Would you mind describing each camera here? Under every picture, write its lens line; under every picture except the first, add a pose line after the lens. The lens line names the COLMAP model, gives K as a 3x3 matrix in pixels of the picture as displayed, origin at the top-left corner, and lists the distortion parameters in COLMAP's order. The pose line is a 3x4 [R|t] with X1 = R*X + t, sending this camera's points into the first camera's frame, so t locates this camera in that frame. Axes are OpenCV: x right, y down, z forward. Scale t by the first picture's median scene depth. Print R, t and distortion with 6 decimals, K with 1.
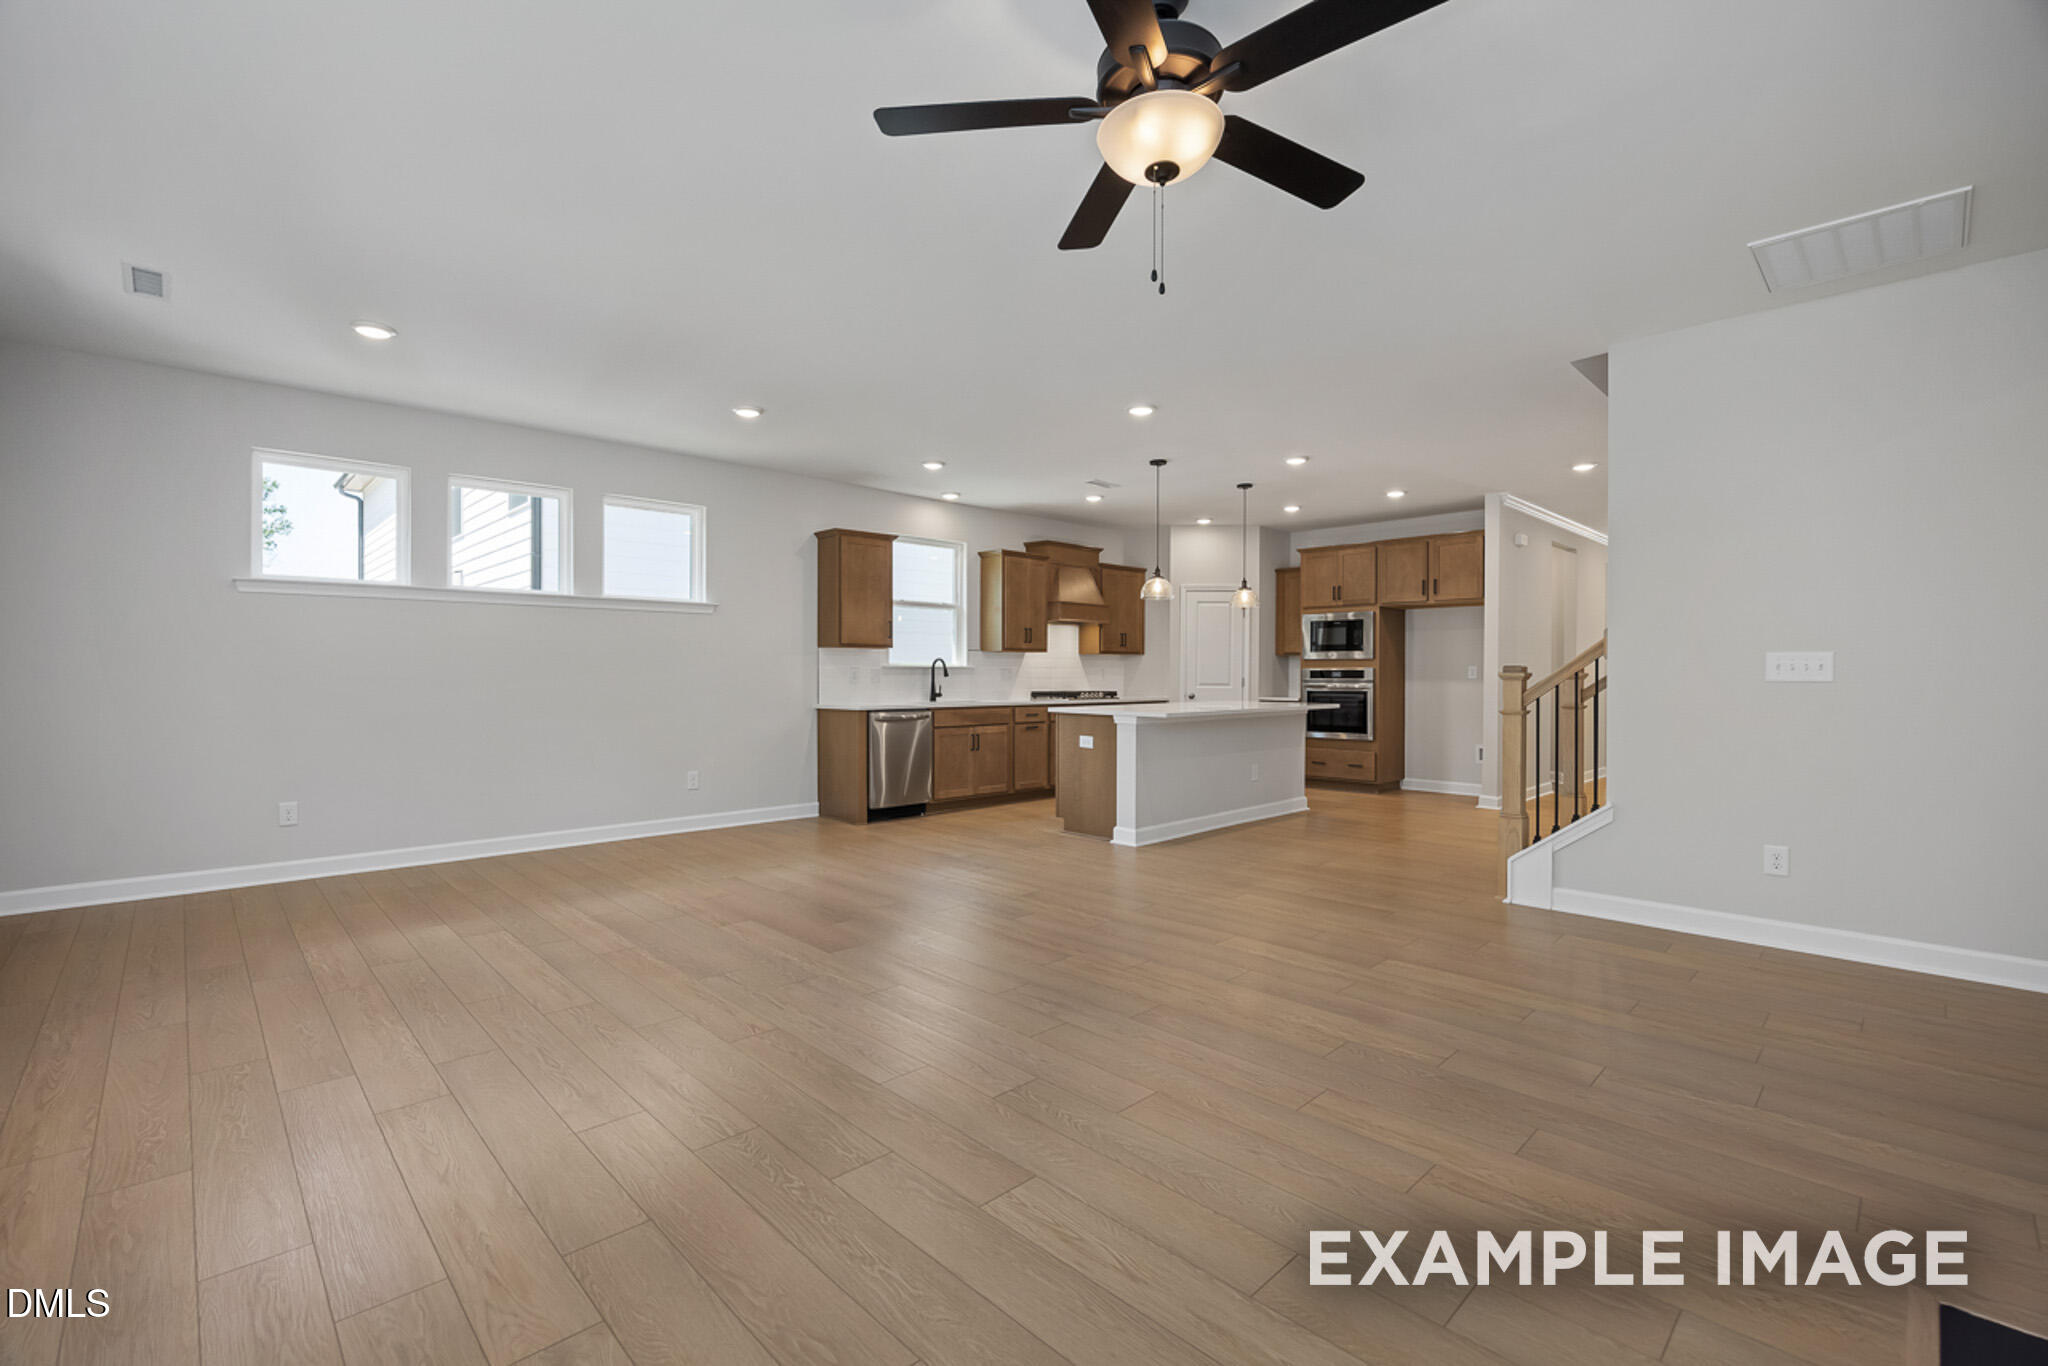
lens RADIAL K [[899.5, 0, 1035.7], [0, 899.5, 677.5], [0, 0, 1]] dist [-0.016993, -0.000051]
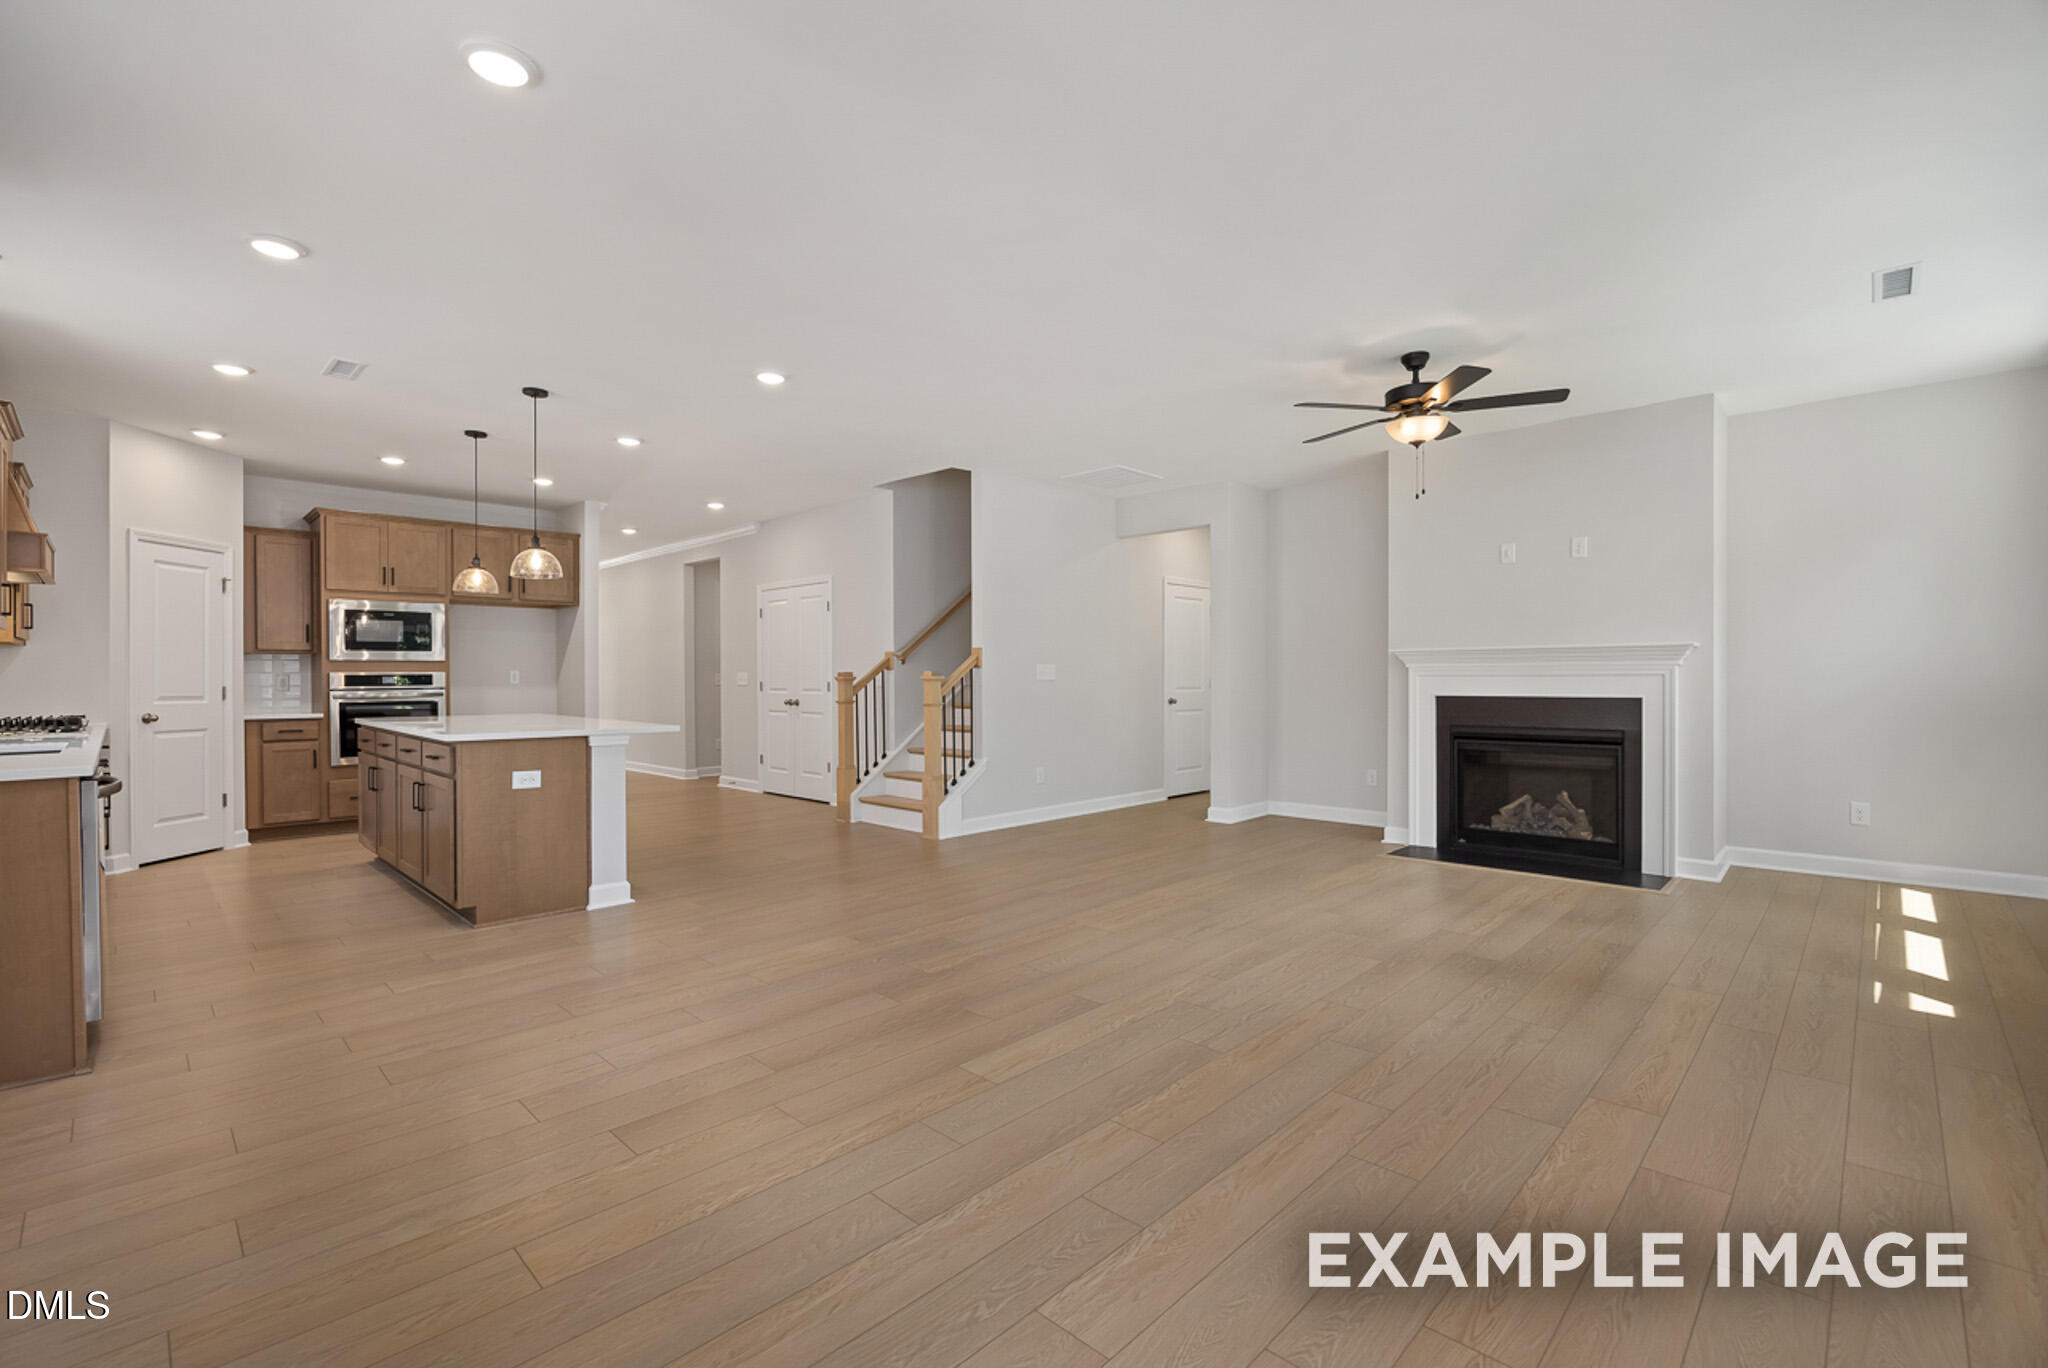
lens RADIAL K [[899.5, 0, 1035.7], [0, 899.5, 678.5], [0, 0, 1]] dist [-0.016993, -0.000051]
pose [[-0.038014, -0.004672, 0.999266, -0.488268], [0.009530, 0.999942, 0.005038, -0.003715], [-0.999232, 0.009714, -0.037967, 0.494557]]
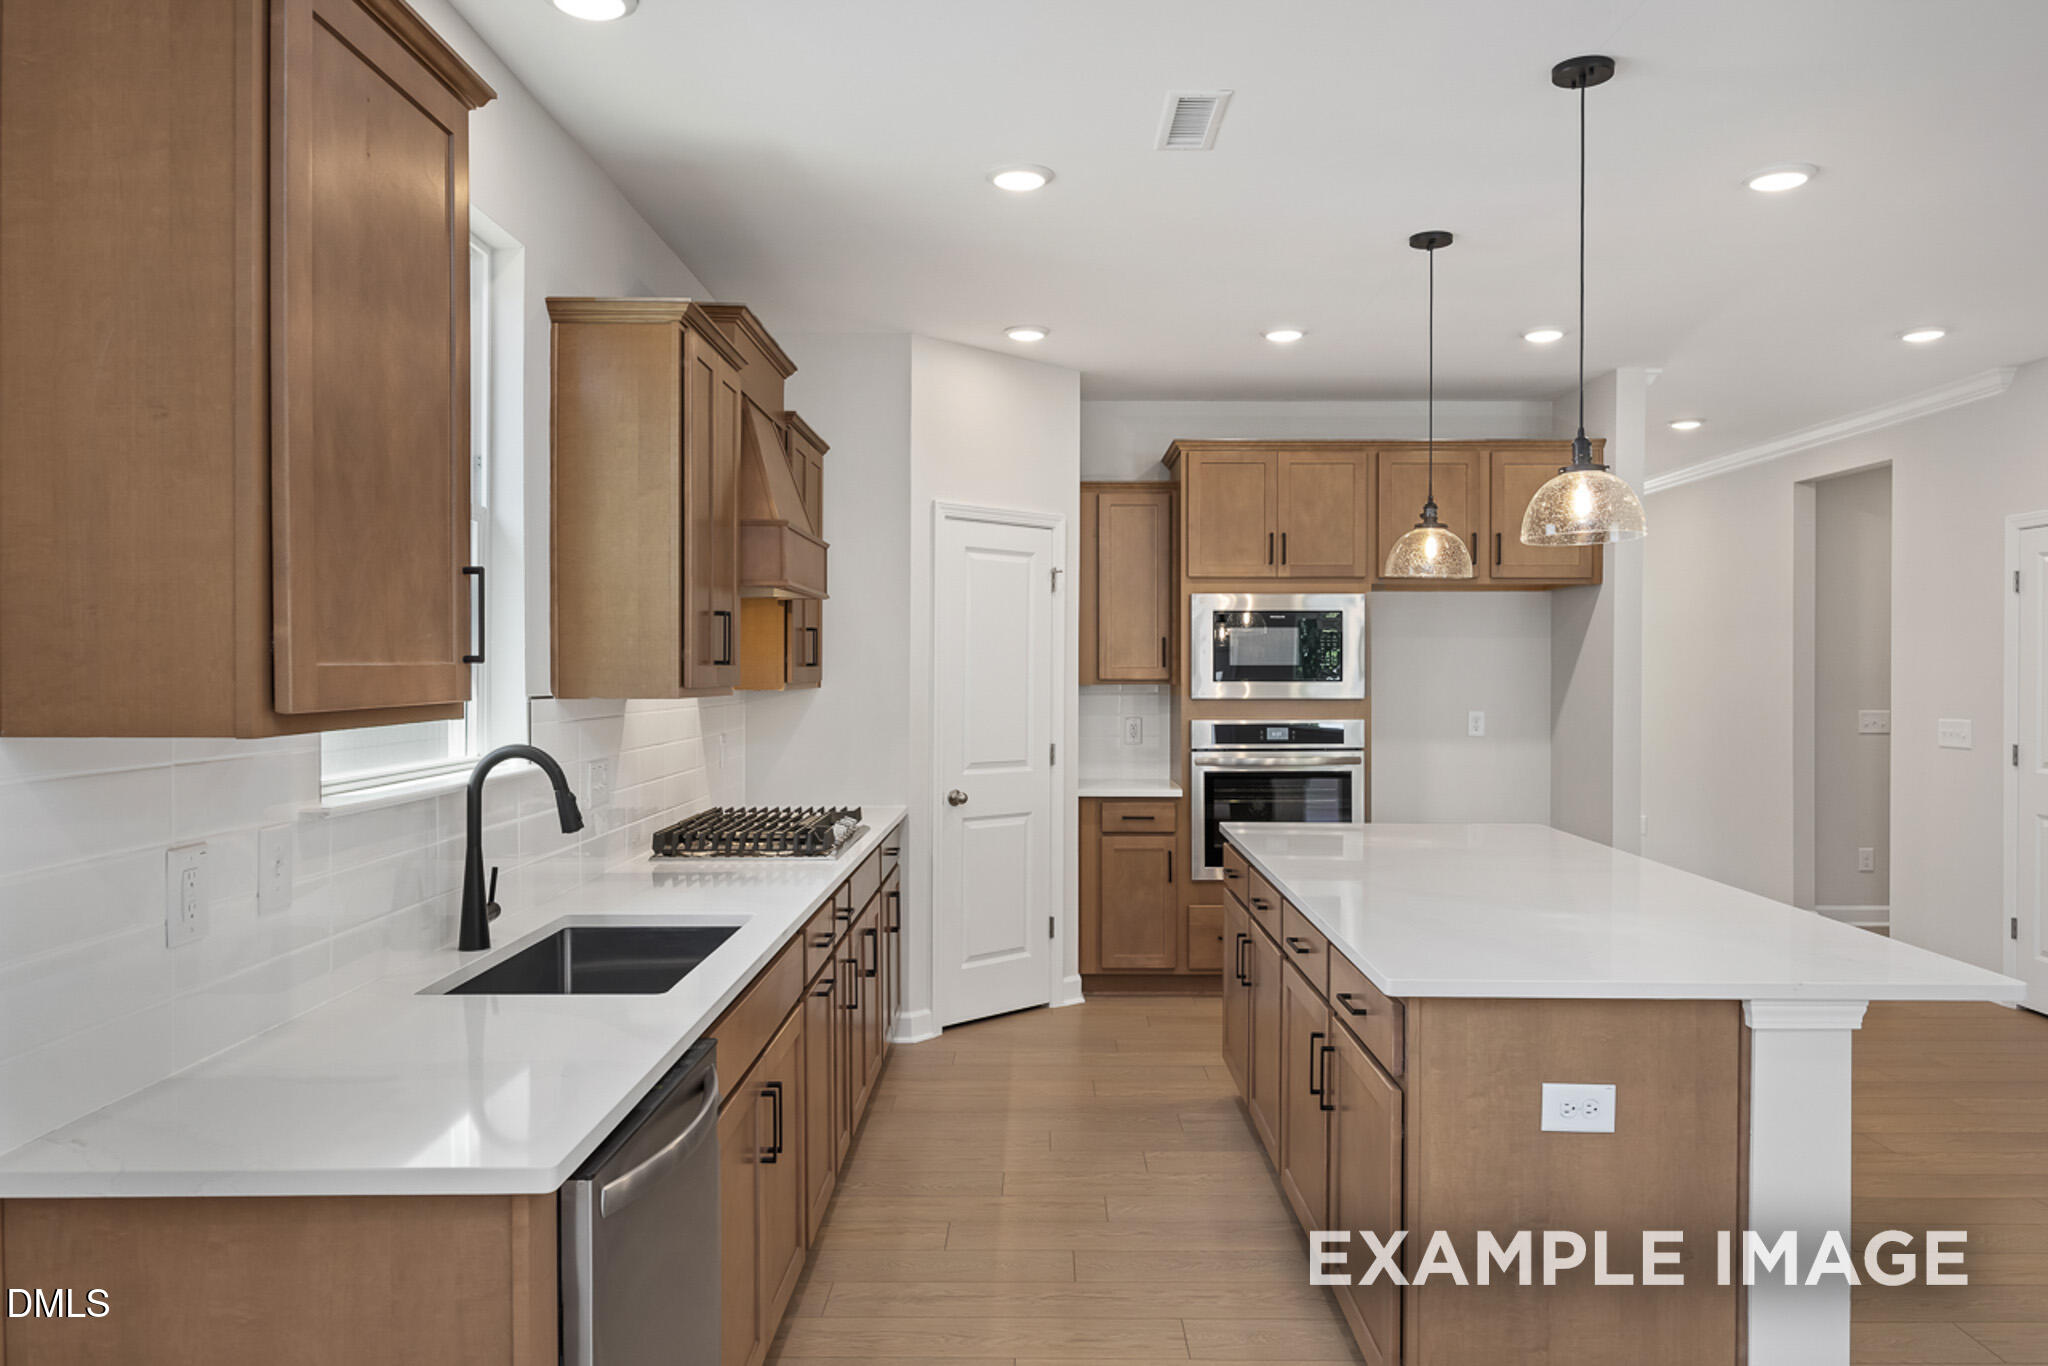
lens RADIAL K [[1375.4, 0, 1024.0], [0, 1375.4, 683.0], [0, 0, 1]] dist [0.006924, 0.002024]
pose [[0.702184, -0.010157, 0.711923, -0.245658], [0.003466, 0.999935, 0.010847, -0.038243], [-0.711987, -0.005149, 0.702173, 0.650577]]
